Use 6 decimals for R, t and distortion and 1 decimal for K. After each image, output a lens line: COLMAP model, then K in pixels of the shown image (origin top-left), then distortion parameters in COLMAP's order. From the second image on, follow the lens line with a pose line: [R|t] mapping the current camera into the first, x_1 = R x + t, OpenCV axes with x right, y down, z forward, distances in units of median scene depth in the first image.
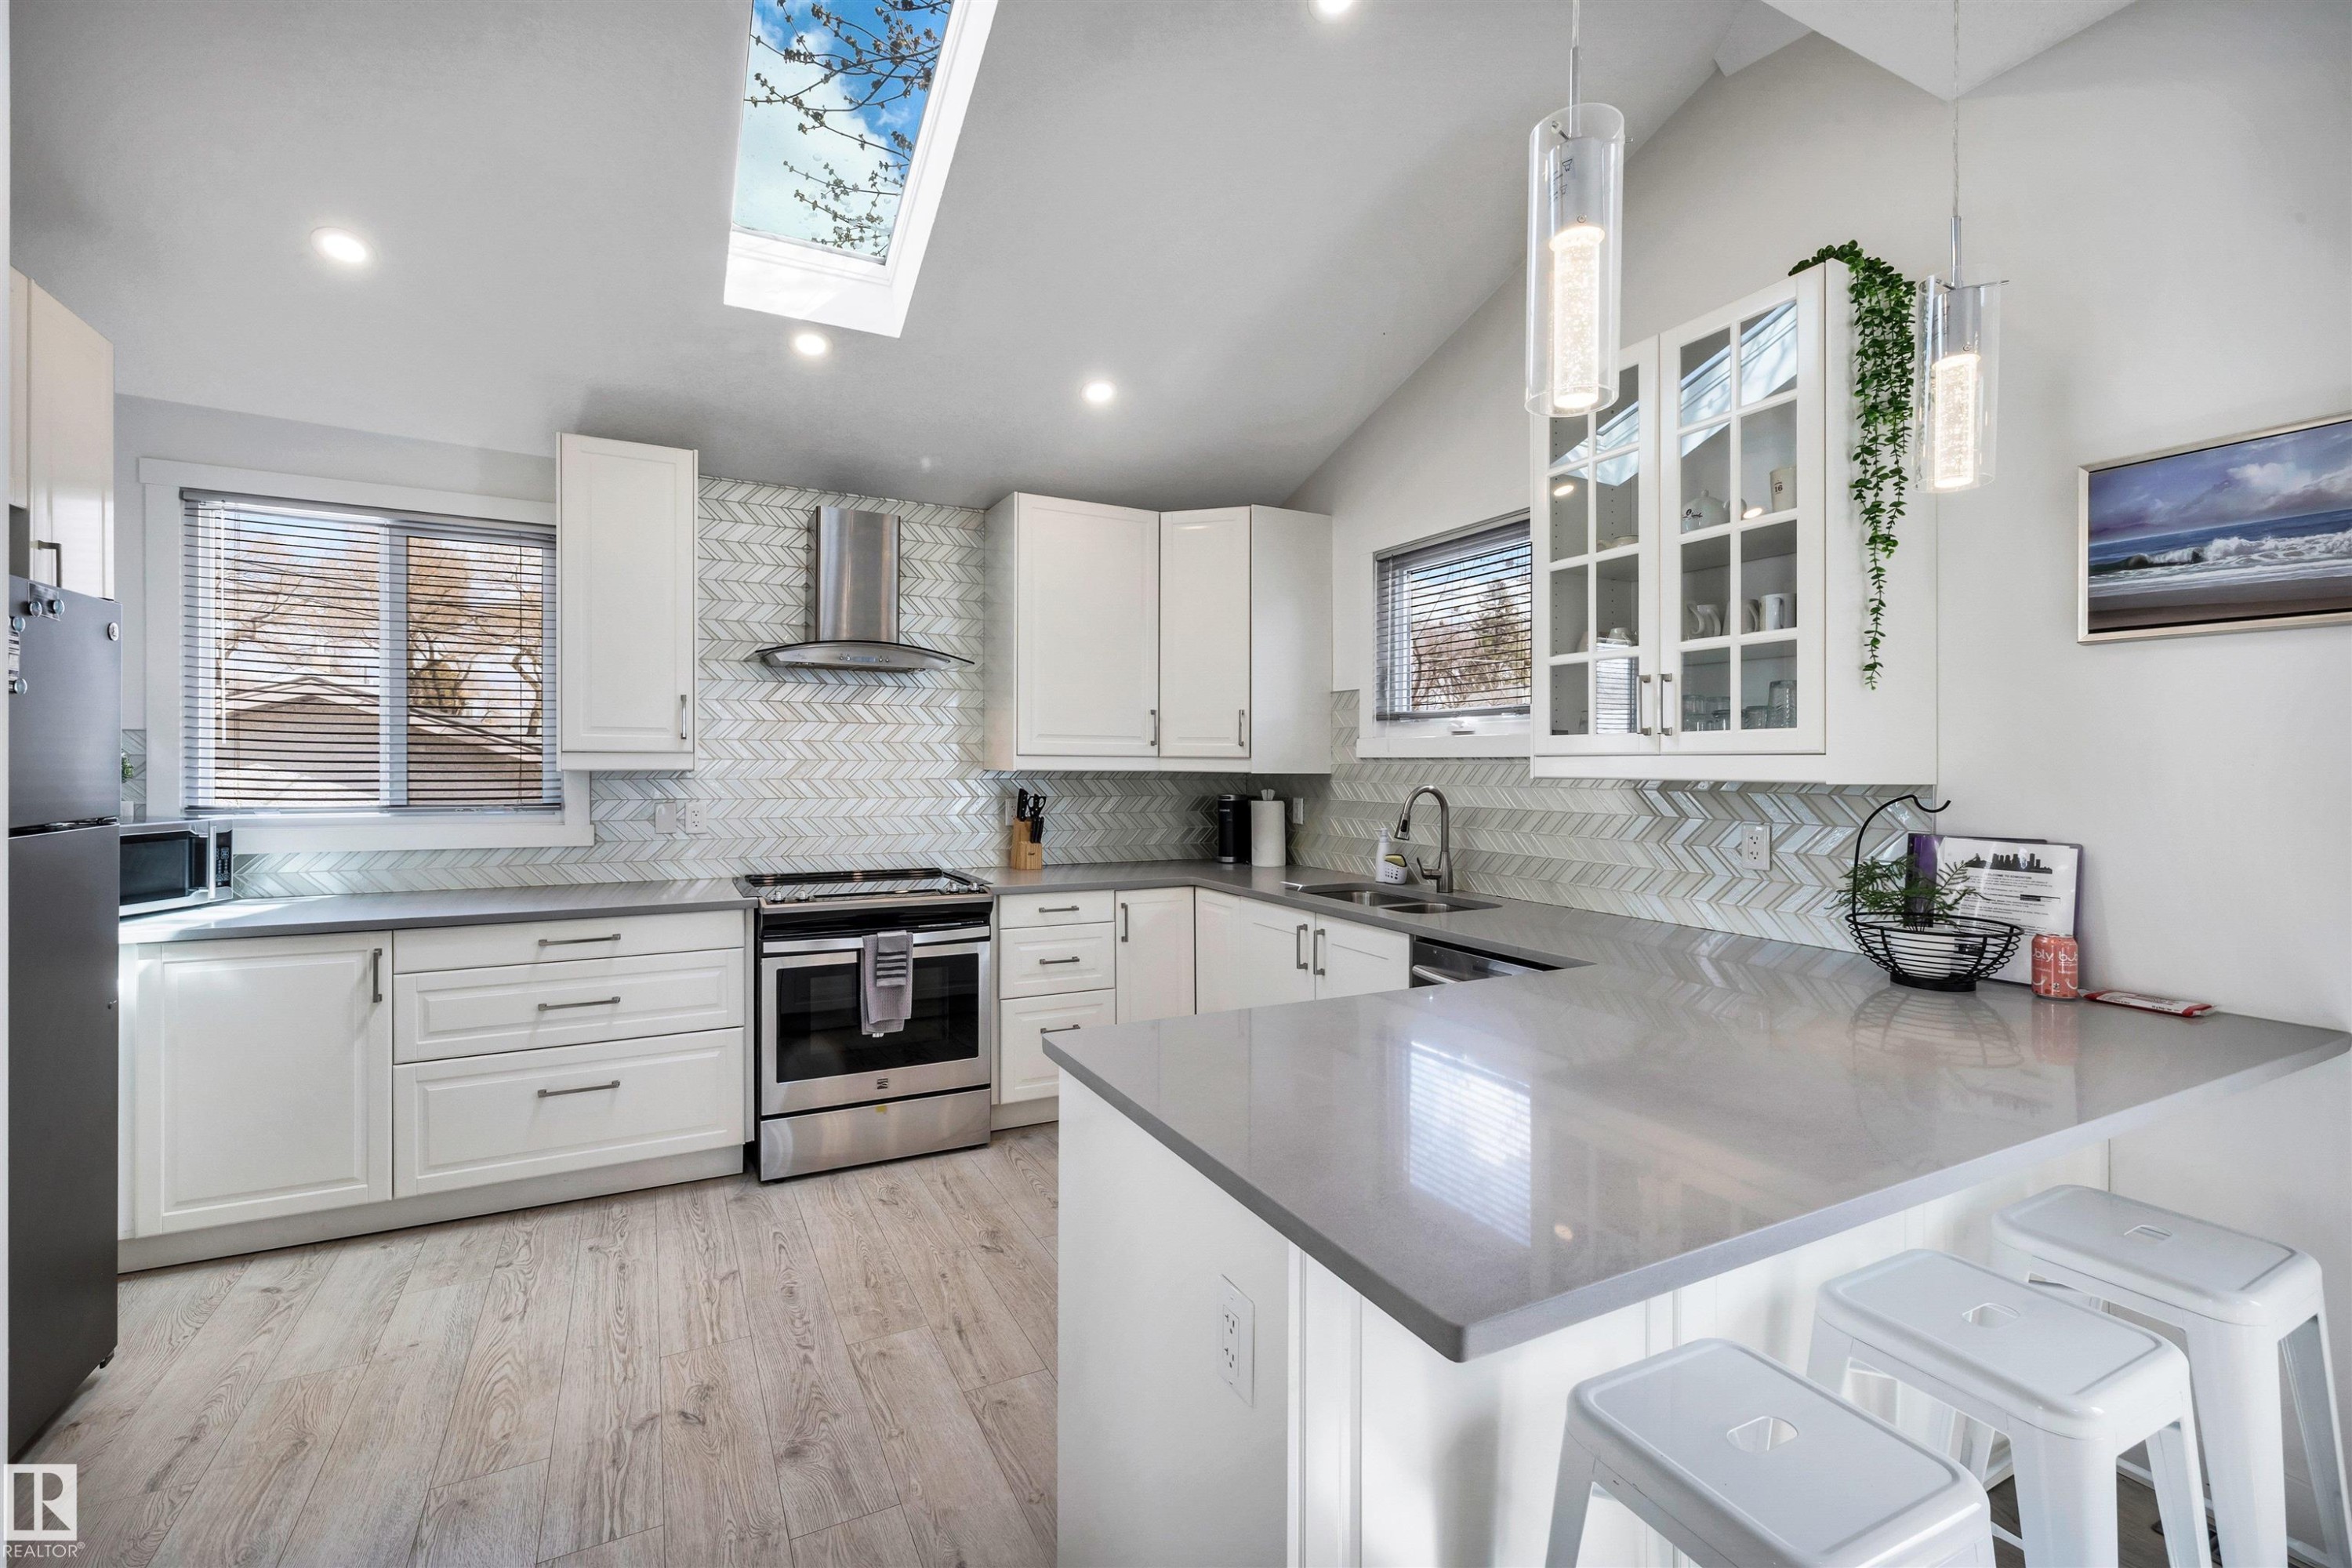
lens RADIAL K [[1012.9, 0, 1147.0], [0, 1012.9, 764.6], [0, 0, 1]] dist [0.003996, 0.000110]
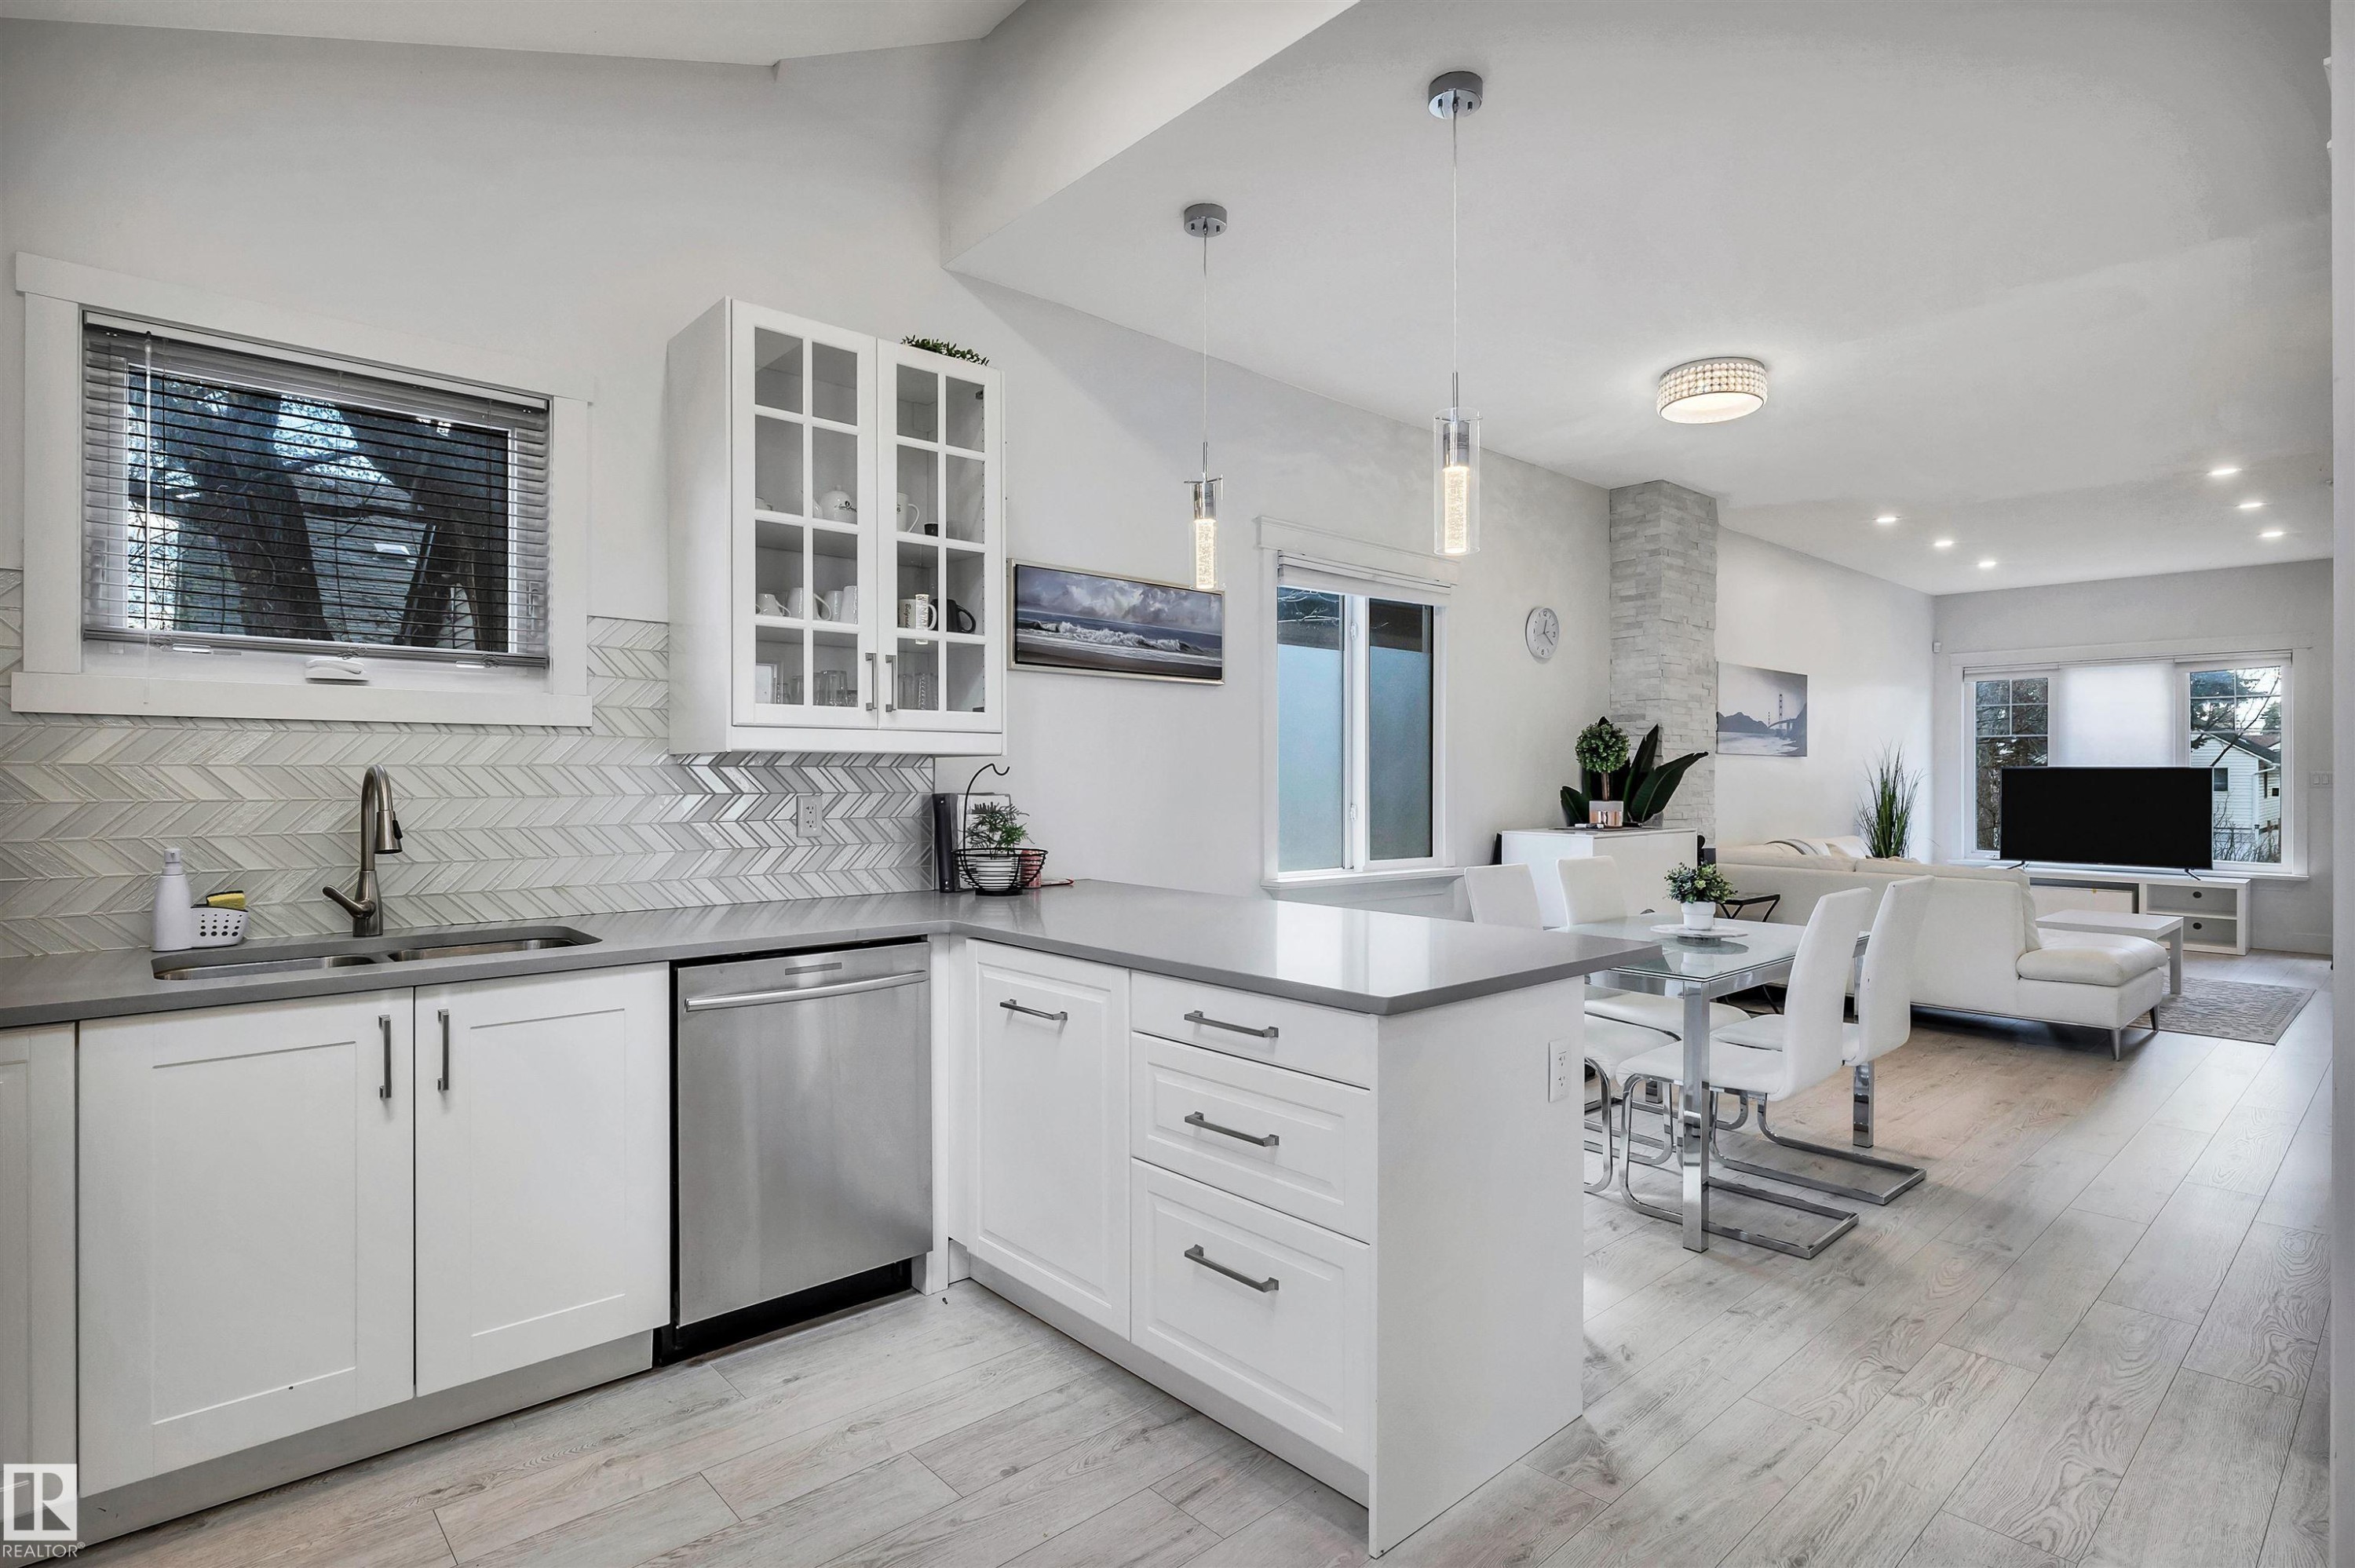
lens RADIAL K [[1214.9, 0, 1182.7], [0, 1214.9, 776.3], [0, 0, 1]] dist [0.000646, 0.001747]
pose [[-0.284120, -0.000513, 0.958789, -0.604234], [0.003378, 0.999993, 0.001537, 0.029383], [-0.958783, 0.003676, -0.284117, 0.776021]]
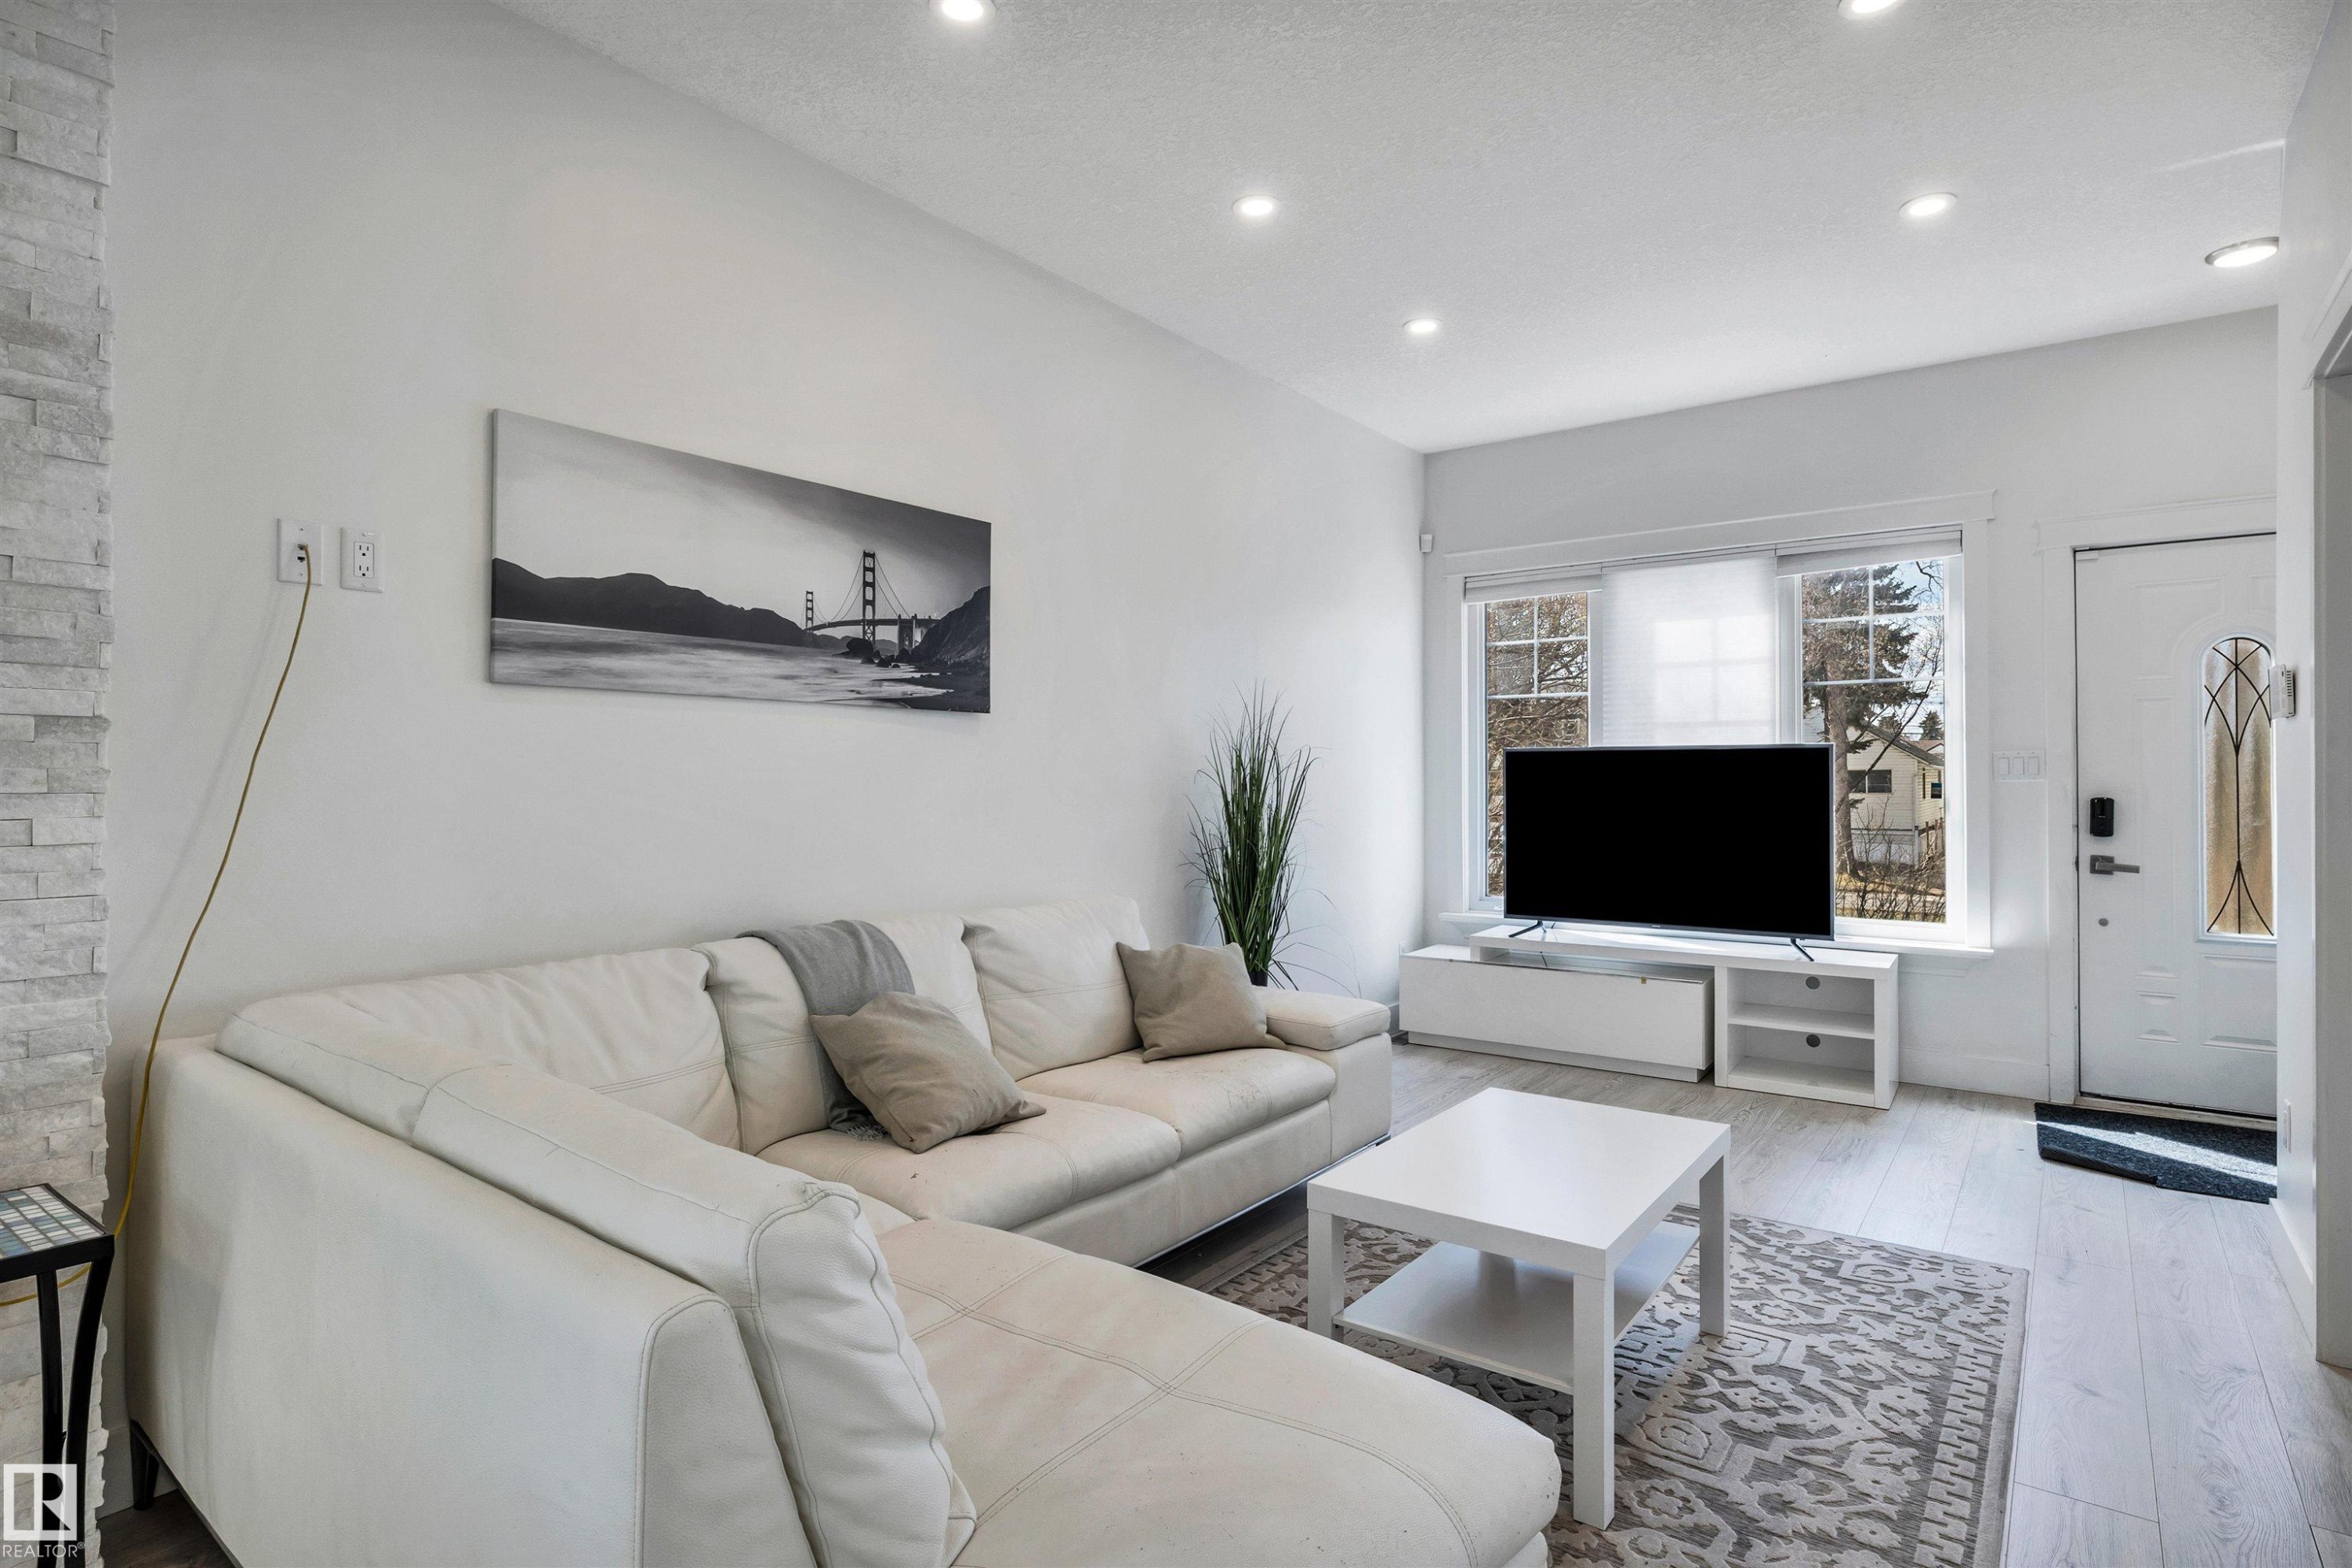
lens RADIAL K [[1213.5, 0, 1190.0], [0, 1213.5, 747.6], [0, 0, 1]] dist [0.000646, 0.001747]
pose [[-0.454565, 0.018061, 0.890530, 0.394690], [0.001540, 0.999809, -0.019491, 0.049172], [-0.890712, -0.007488, -0.454506, -0.838596]]
